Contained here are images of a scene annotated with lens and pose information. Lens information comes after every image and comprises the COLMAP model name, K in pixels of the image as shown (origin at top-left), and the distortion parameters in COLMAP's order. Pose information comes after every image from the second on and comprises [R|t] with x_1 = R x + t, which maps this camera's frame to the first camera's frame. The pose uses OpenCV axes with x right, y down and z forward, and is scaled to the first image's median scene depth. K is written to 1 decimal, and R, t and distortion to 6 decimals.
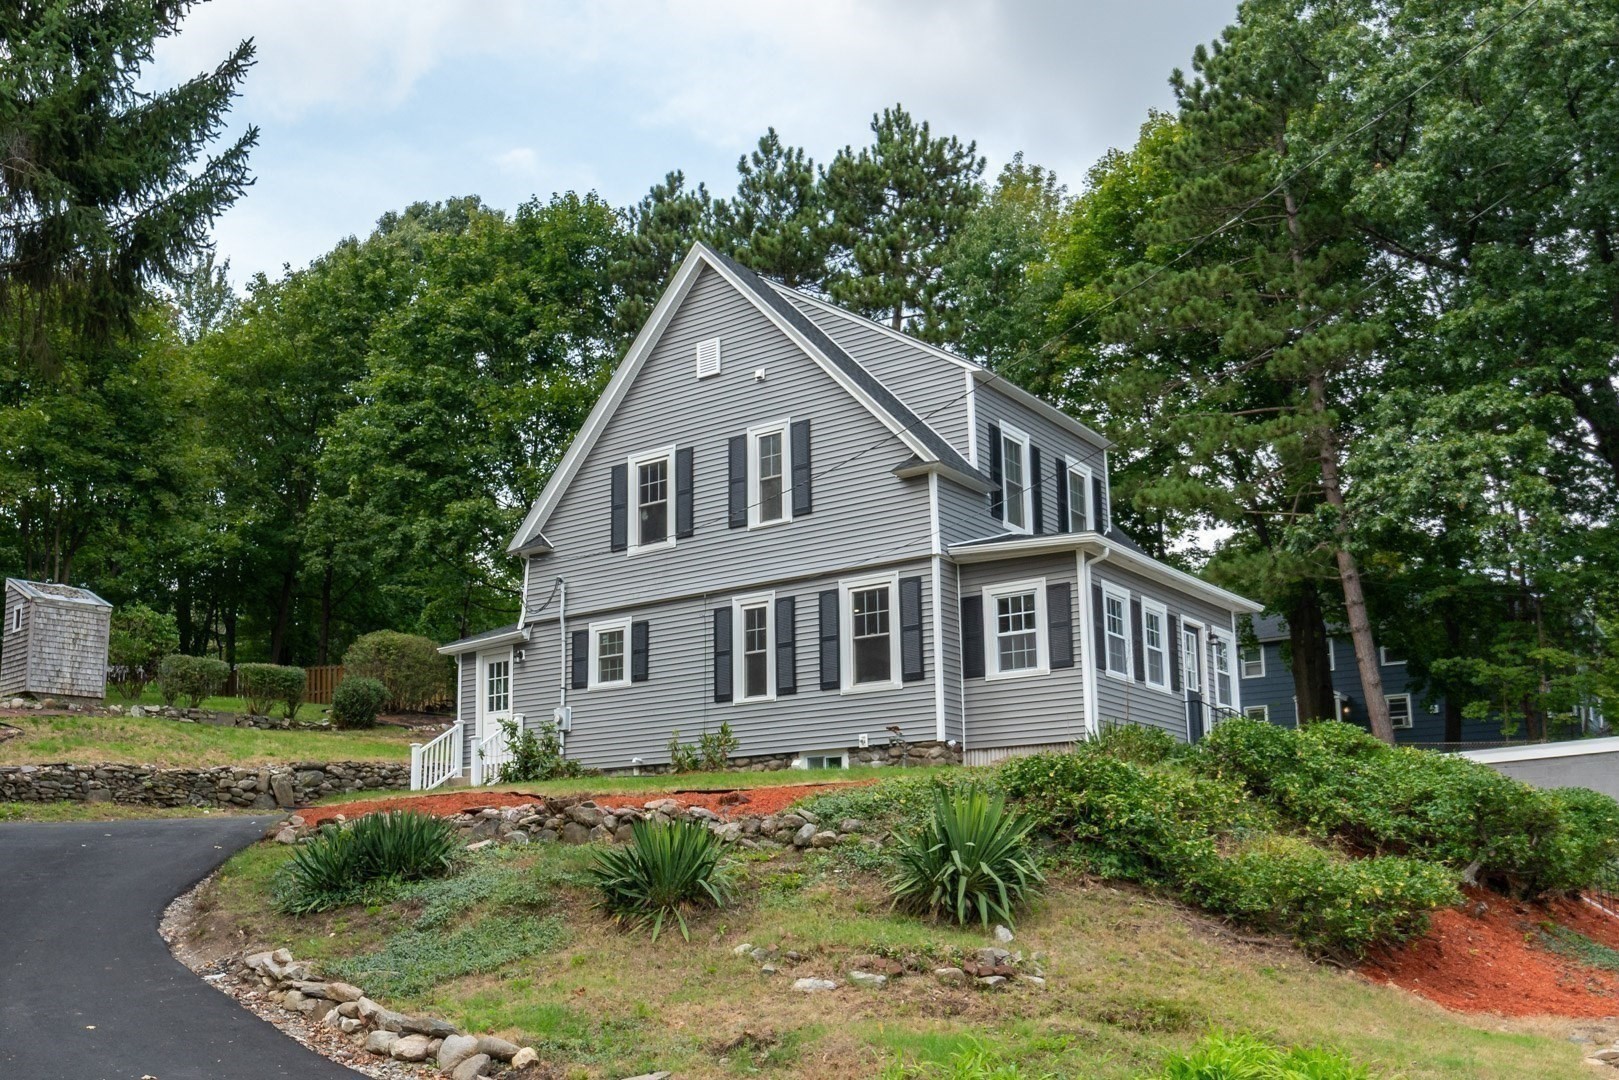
lens RADIAL K [[1507.1, 0, 747.9], [0, 1507.1, 660.4], [0, 0, 1]] dist [-0.012291, 0.031871]
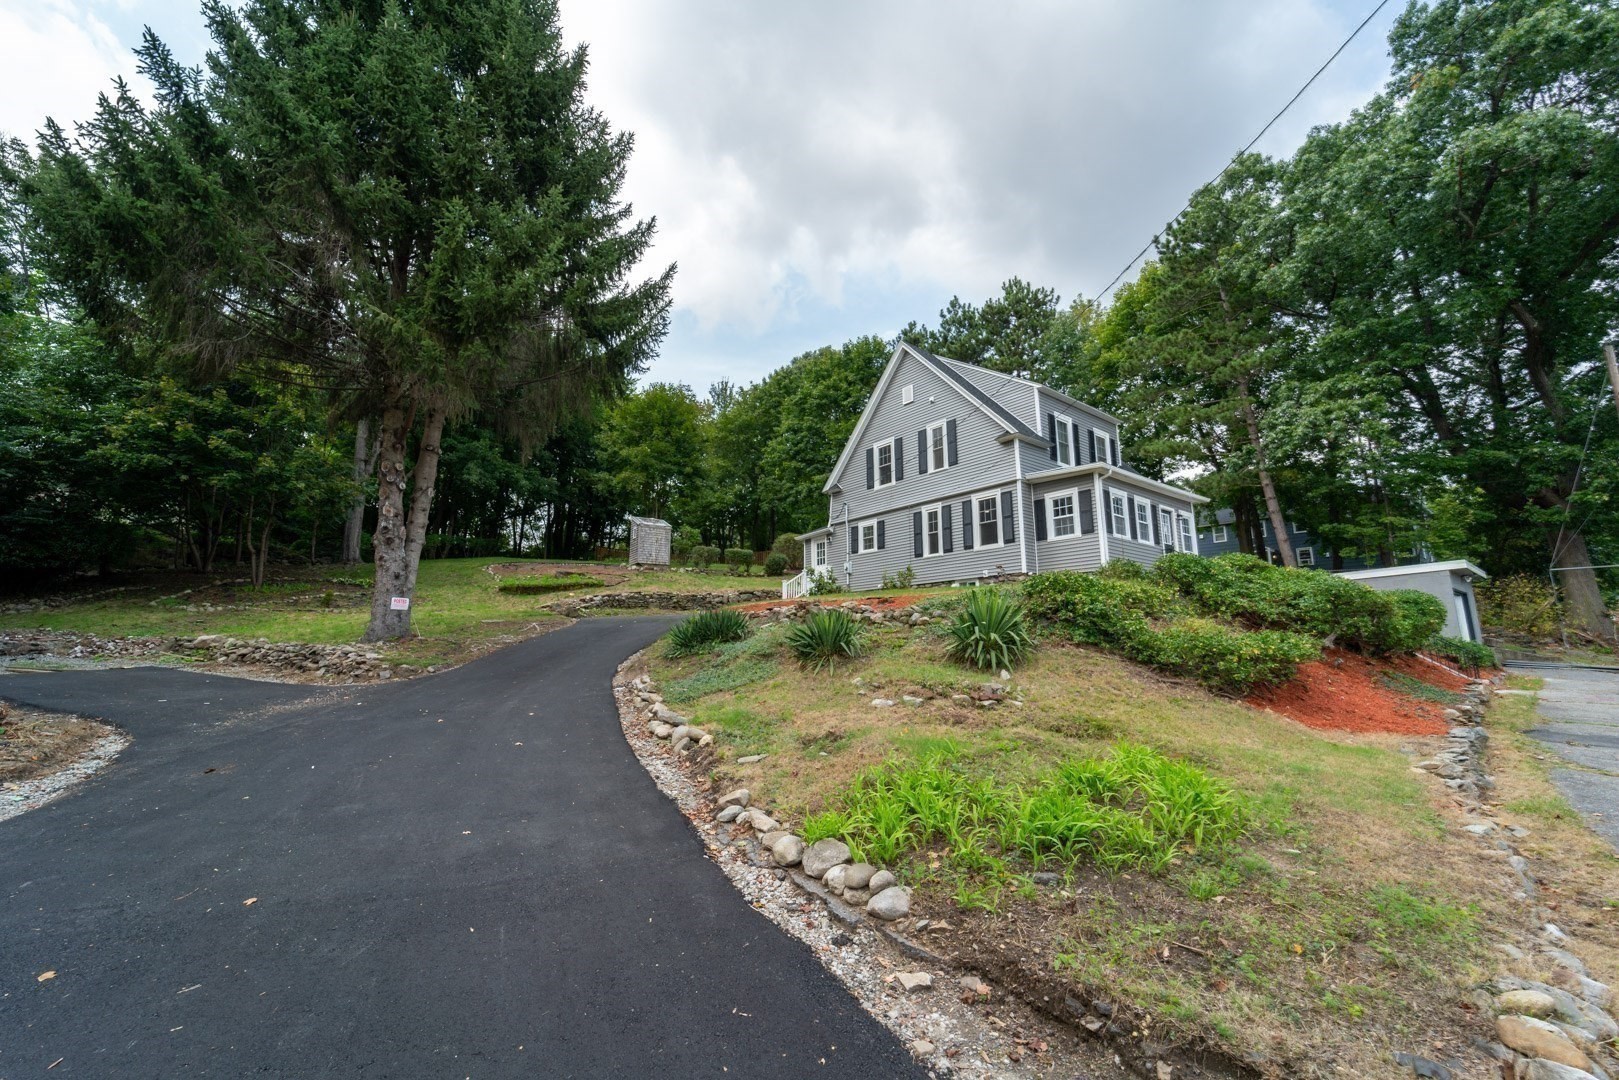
lens RADIAL K [[644.3, 0, 809.9], [0, 644.3, 537.6], [0, 0, 1]] dist [0.001510, -0.000462]
pose [[0.967443, -0.036780, -0.250402, 0.056016], [0.032768, 0.999259, -0.020174, 0.012388], [0.250958, 0.011312, 0.967932, 0.087863]]
